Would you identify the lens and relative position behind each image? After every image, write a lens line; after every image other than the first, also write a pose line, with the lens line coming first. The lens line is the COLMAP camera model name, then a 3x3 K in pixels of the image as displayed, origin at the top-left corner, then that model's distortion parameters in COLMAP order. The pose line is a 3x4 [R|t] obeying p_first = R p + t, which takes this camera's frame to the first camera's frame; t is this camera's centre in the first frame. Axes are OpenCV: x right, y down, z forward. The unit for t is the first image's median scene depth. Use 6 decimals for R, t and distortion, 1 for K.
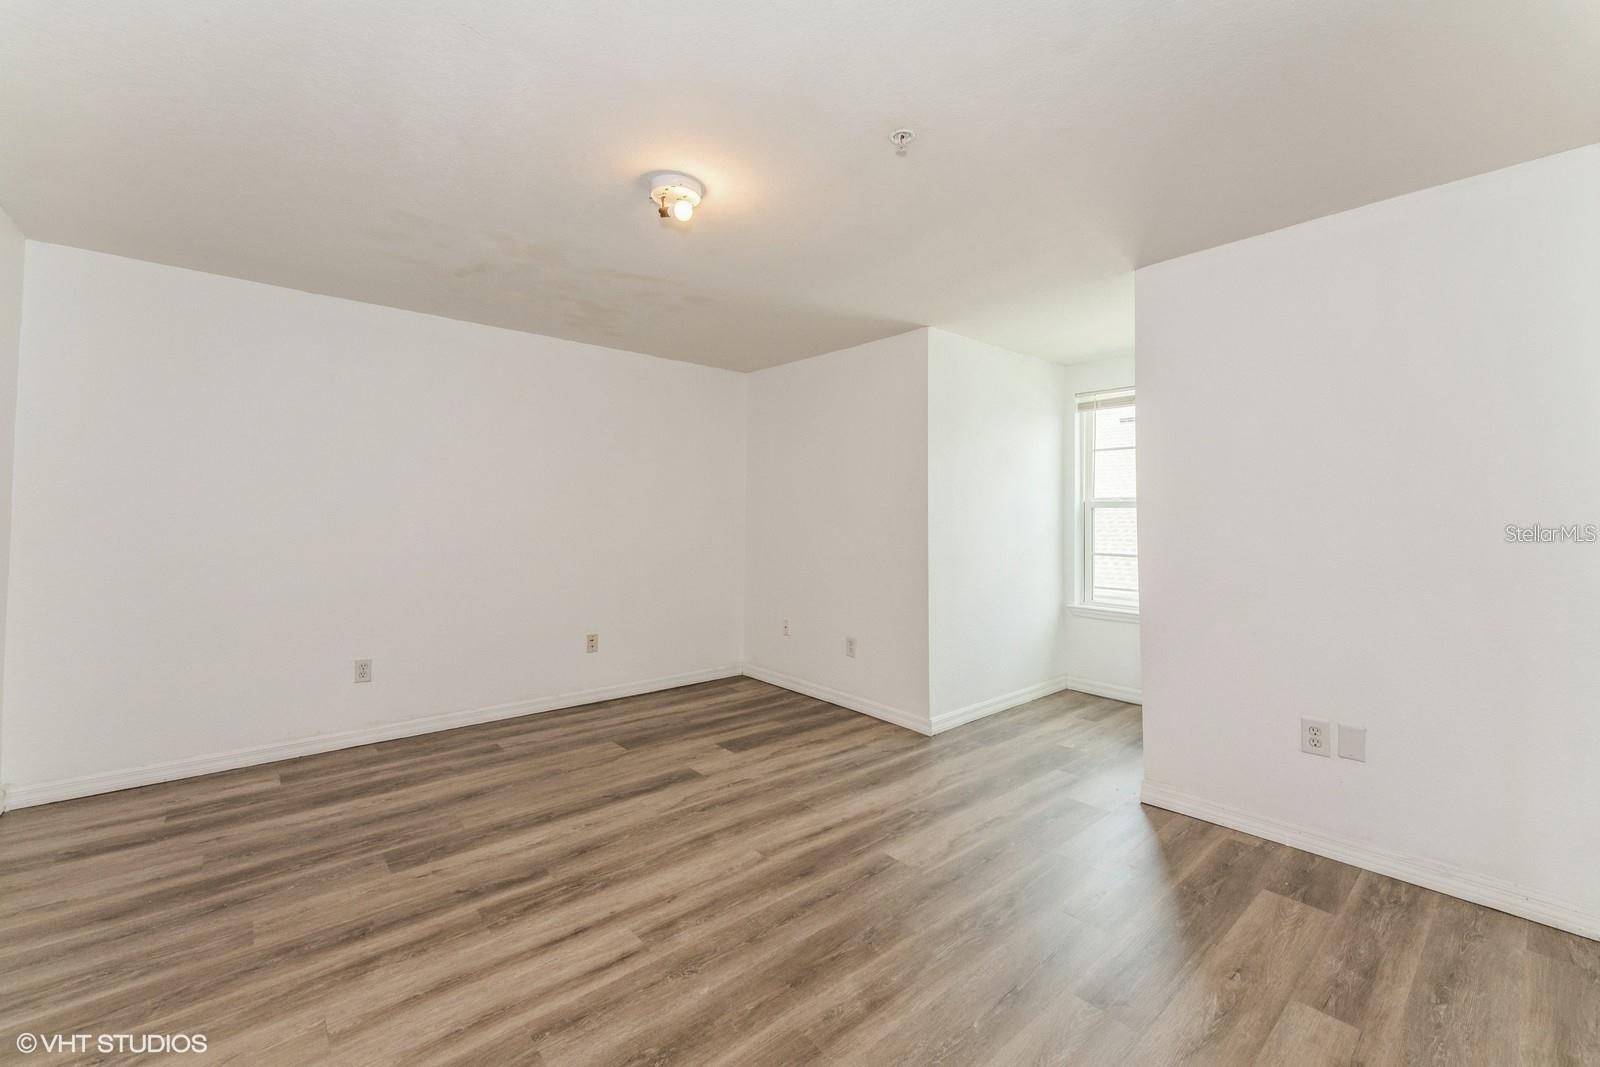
lens RADIAL K [[662.3, 0, 796.6], [0, 662.3, 483.5], [0, 0, 1]] dist [0.000989, -0.000083]
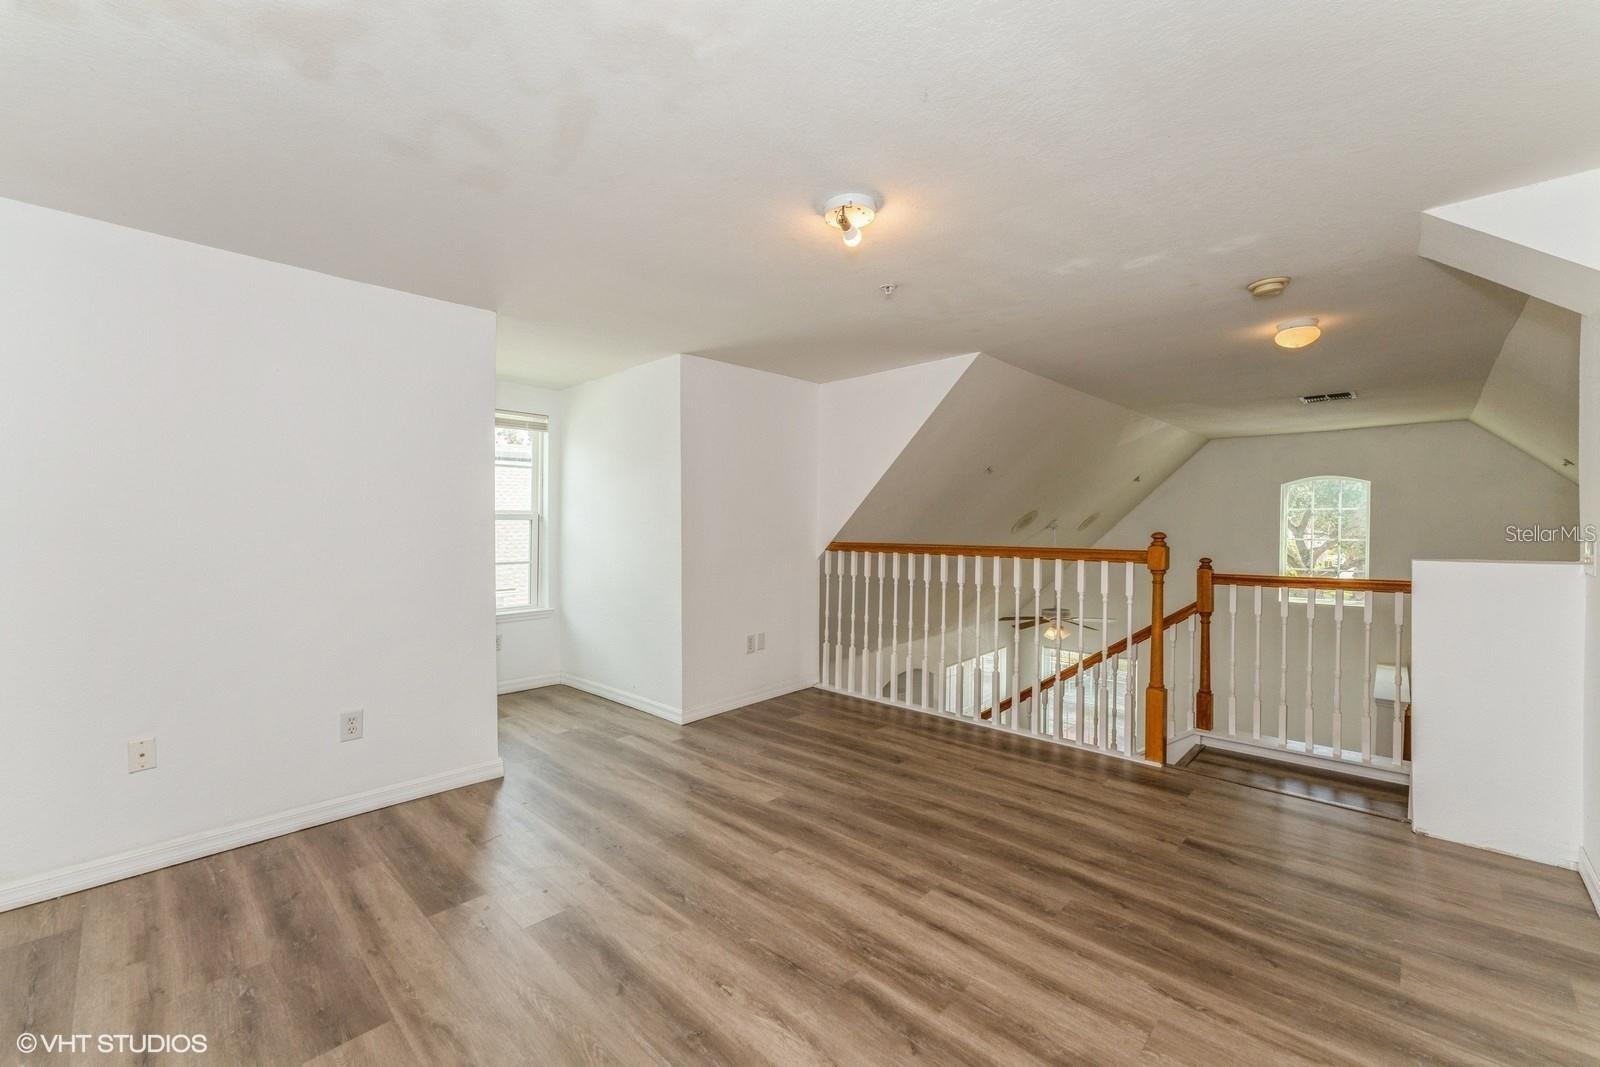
lens RADIAL K [[641.9, 0, 800.0], [0, 641.9, 533.5], [0, 0, 1]] dist [0.001638, -0.000027]
pose [[-0.095965, -0.024966, 0.995072, -1.181456], [-0.046105, 0.998724, 0.020611, 0.033647], [-0.994316, -0.043900, -0.096994, 1.209280]]
